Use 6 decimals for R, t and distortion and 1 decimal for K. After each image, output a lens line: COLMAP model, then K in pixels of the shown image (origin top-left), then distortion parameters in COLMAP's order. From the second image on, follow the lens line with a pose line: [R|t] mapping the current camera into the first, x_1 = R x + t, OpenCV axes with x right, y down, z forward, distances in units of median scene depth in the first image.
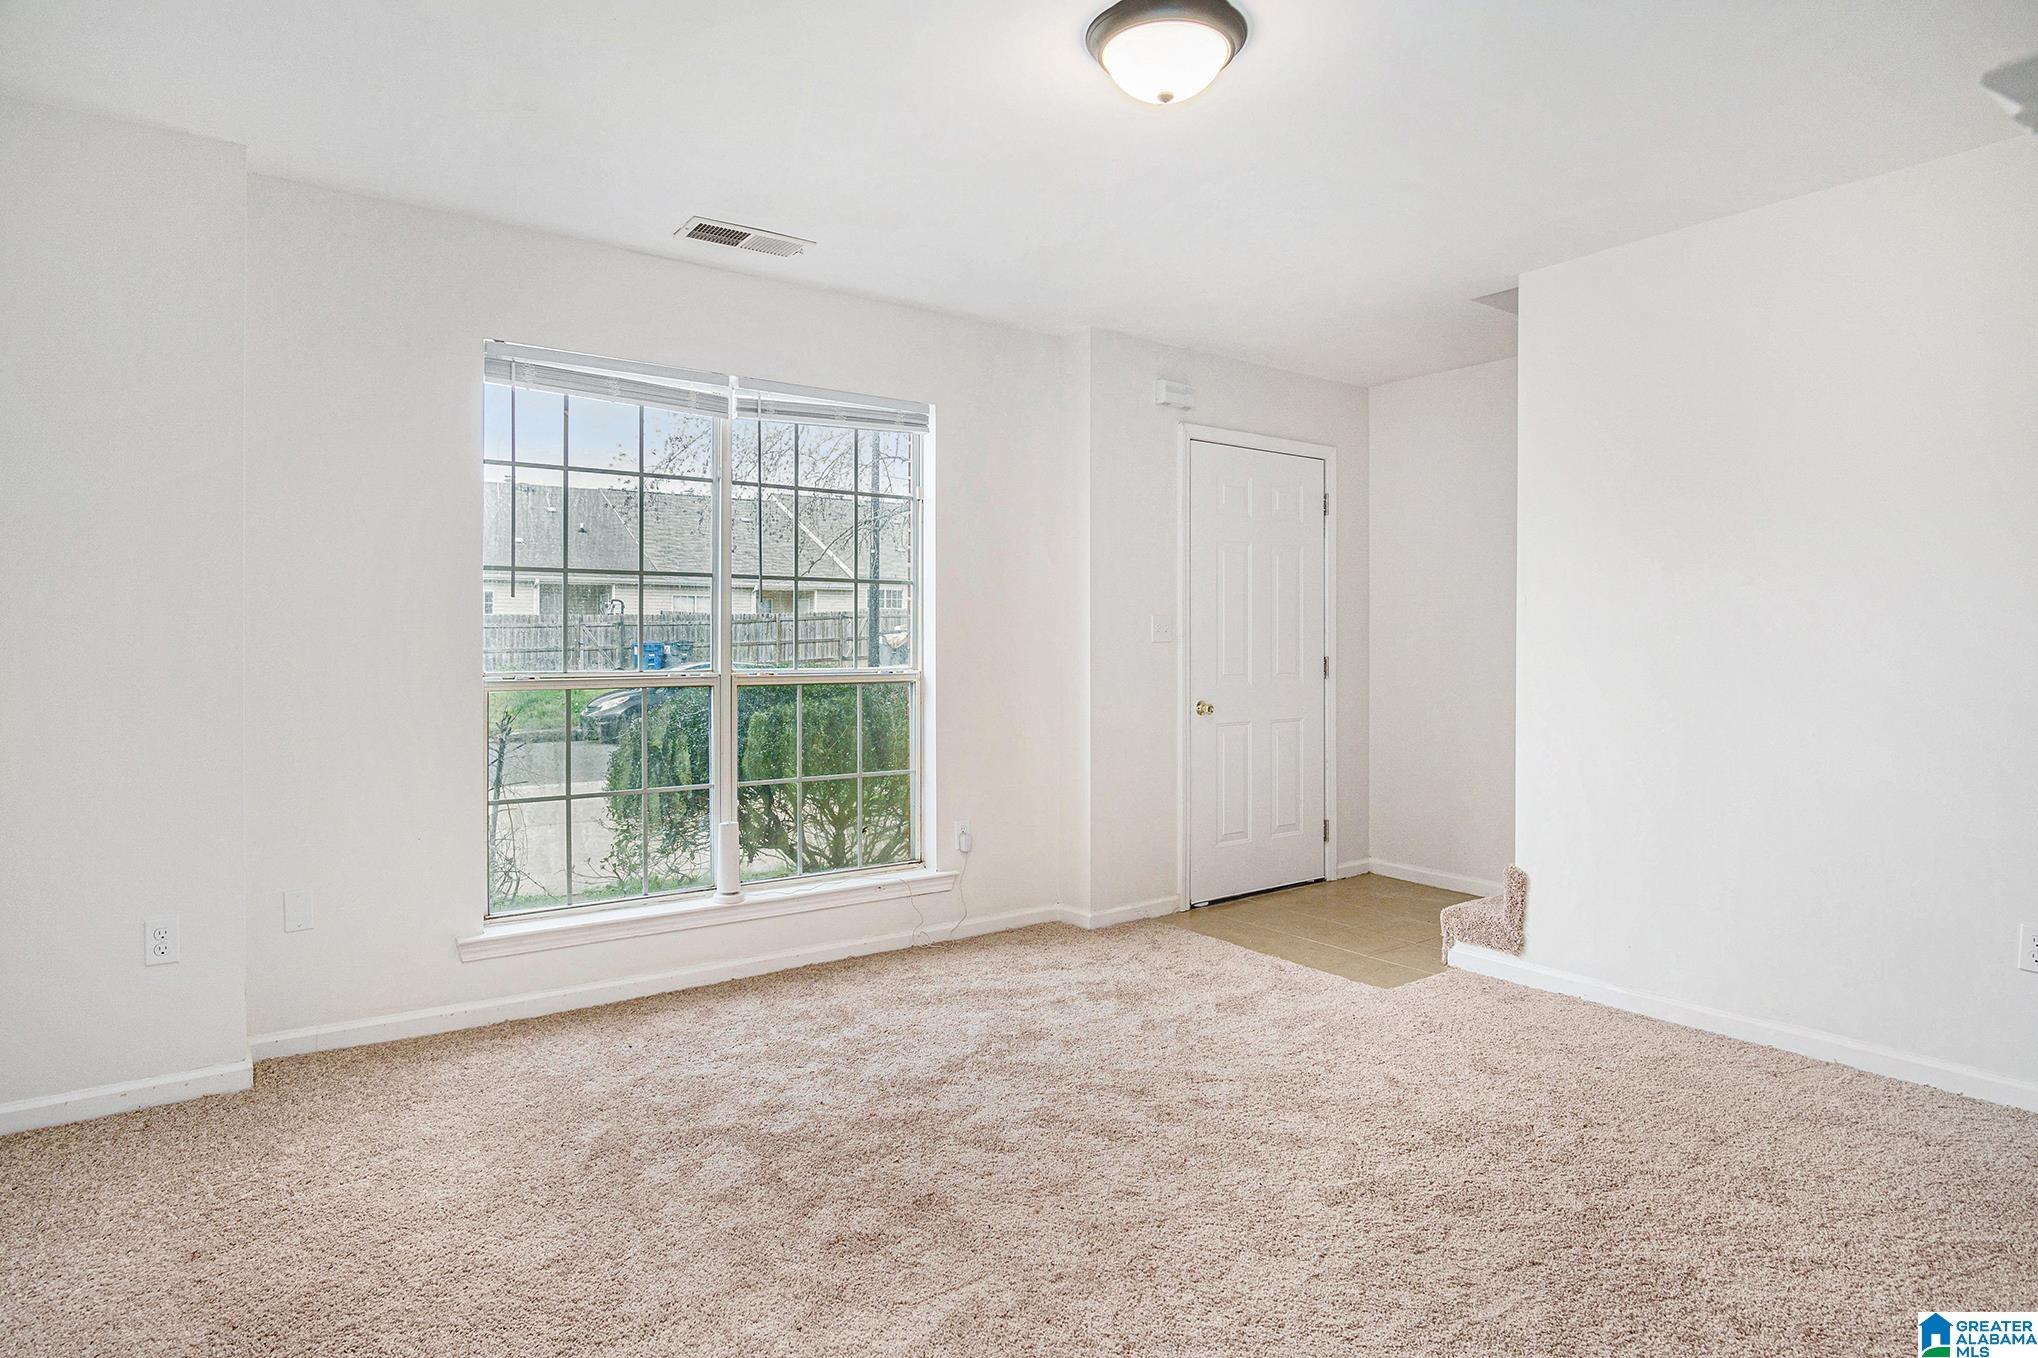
lens RADIAL K [[1139.4, 0, 1014.8], [0, 1139.4, 640.2], [0, 0, 1]] dist [-0.001793, -0.000502]
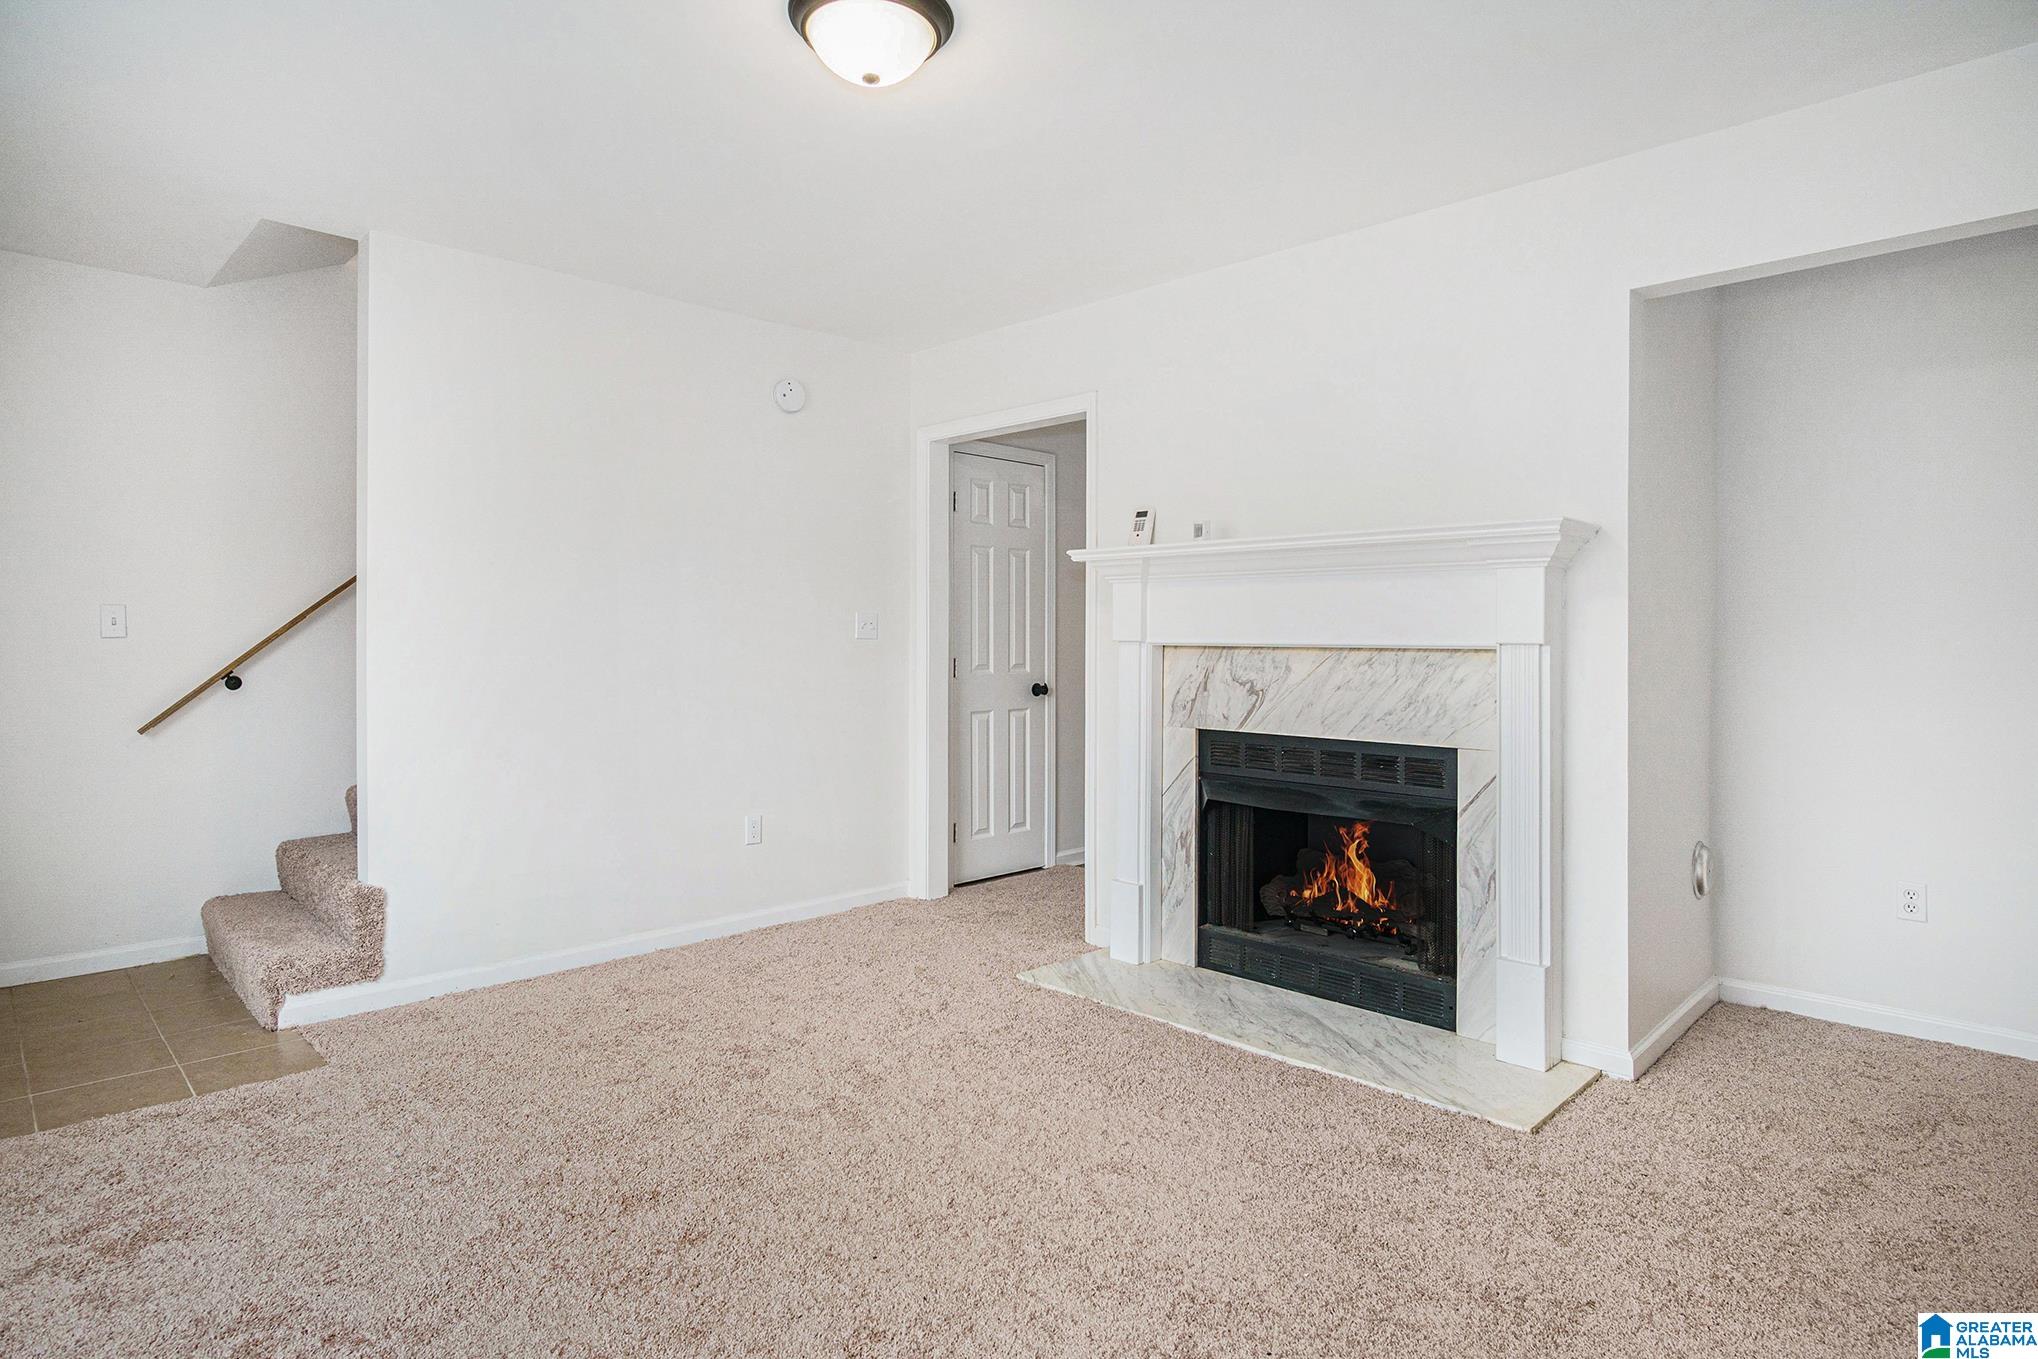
lens RADIAL K [[1139.4, 0, 1014.8], [0, 1139.4, 640.7], [0, 0, 1]] dist [-0.001793, -0.000502]
pose [[-0.141011, -0.002179, 0.990006, -0.532987], [-0.001751, 0.999997, 0.001952, 0.003746], [-0.990006, -0.001458, -0.141015, 0.629105]]
